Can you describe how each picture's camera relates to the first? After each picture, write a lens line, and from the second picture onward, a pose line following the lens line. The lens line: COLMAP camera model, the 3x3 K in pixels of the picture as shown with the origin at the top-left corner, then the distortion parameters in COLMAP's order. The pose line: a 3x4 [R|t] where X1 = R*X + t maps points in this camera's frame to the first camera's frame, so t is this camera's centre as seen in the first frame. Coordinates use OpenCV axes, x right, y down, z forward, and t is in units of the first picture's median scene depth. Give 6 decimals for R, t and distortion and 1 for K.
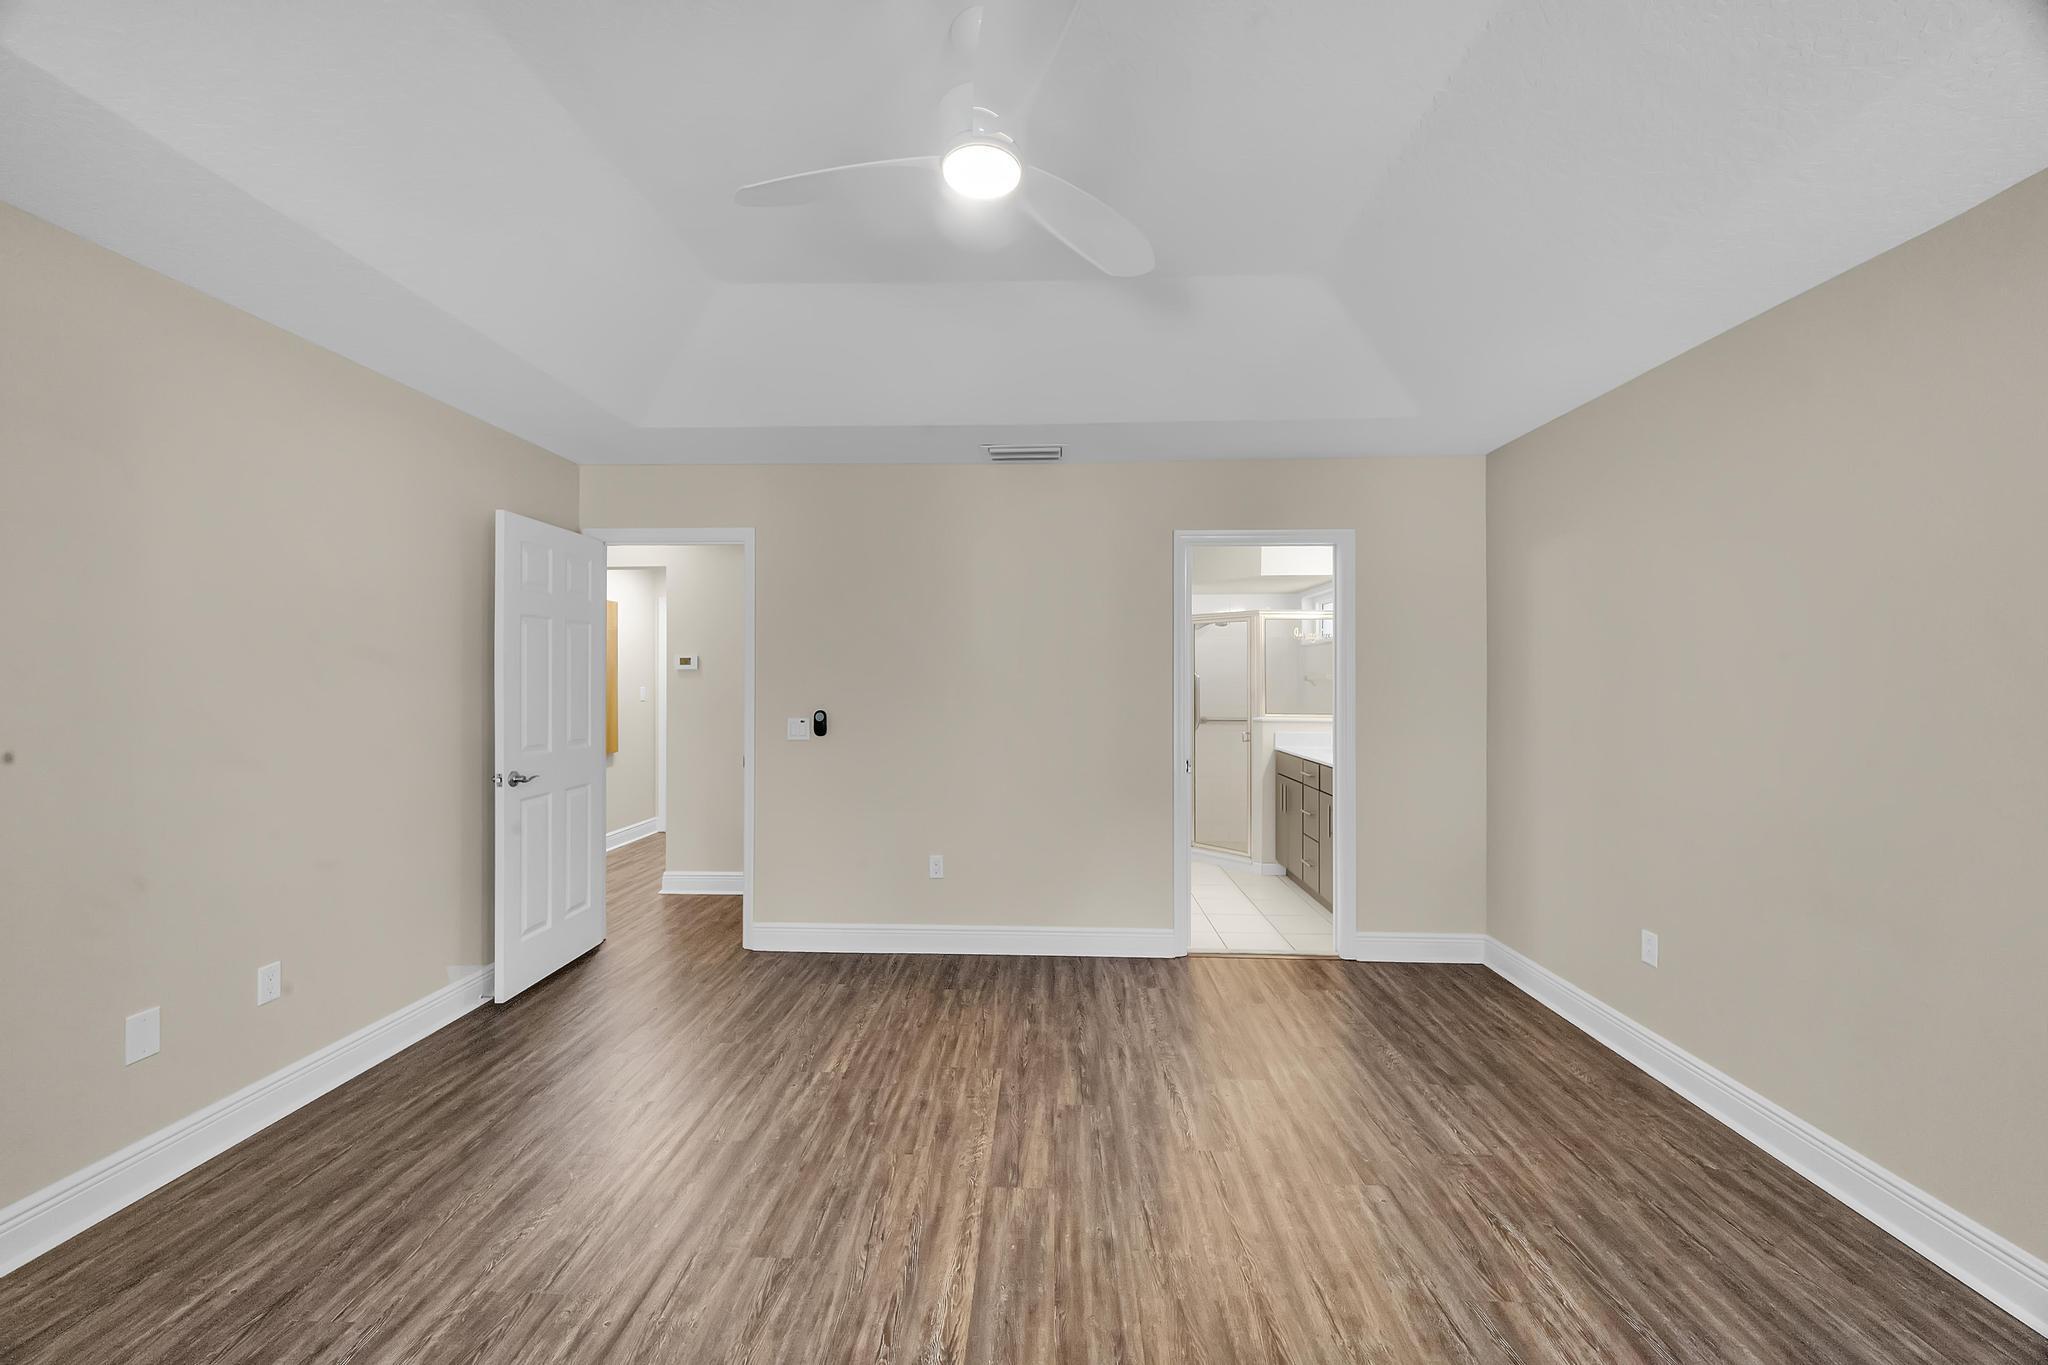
lens RADIAL K [[799.5, 0, 1025.8], [0, 799.5, 680.7], [0, 0, 1]] dist [-0.001851, 0.000306]
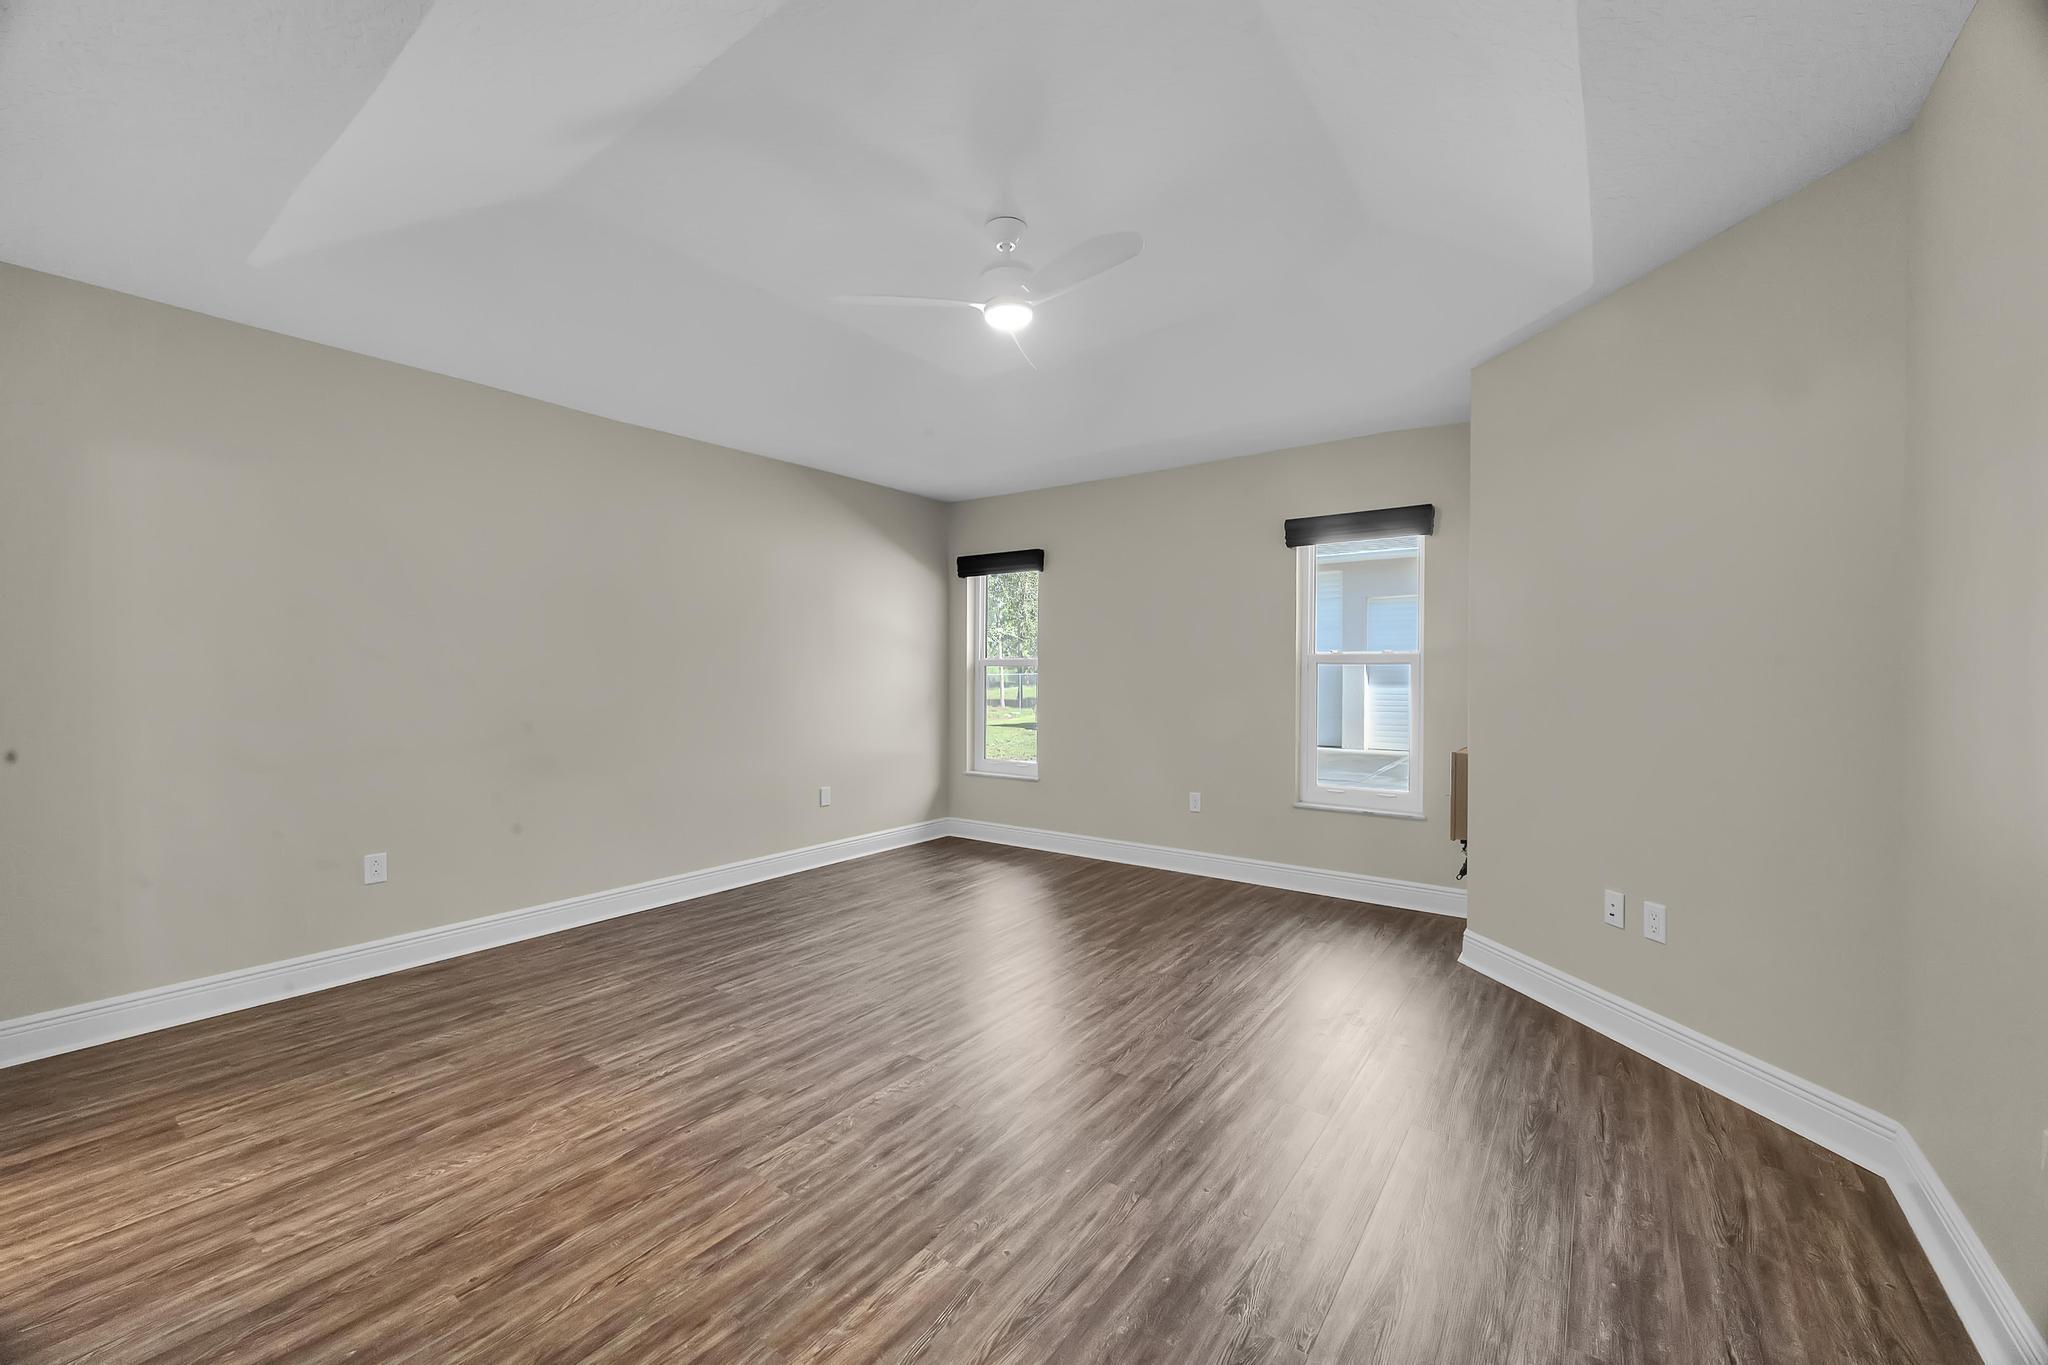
lens RADIAL K [[799.5, 0, 1021.1], [0, 799.5, 677.5], [0, 0, 1]] dist [-0.001851, 0.000306]
pose [[-0.825398, -0.003709, 0.564540, -0.634563], [0.001086, 0.999966, 0.008157, 0.059864], [-0.564551, 0.007346, -0.825366, 1.477463]]
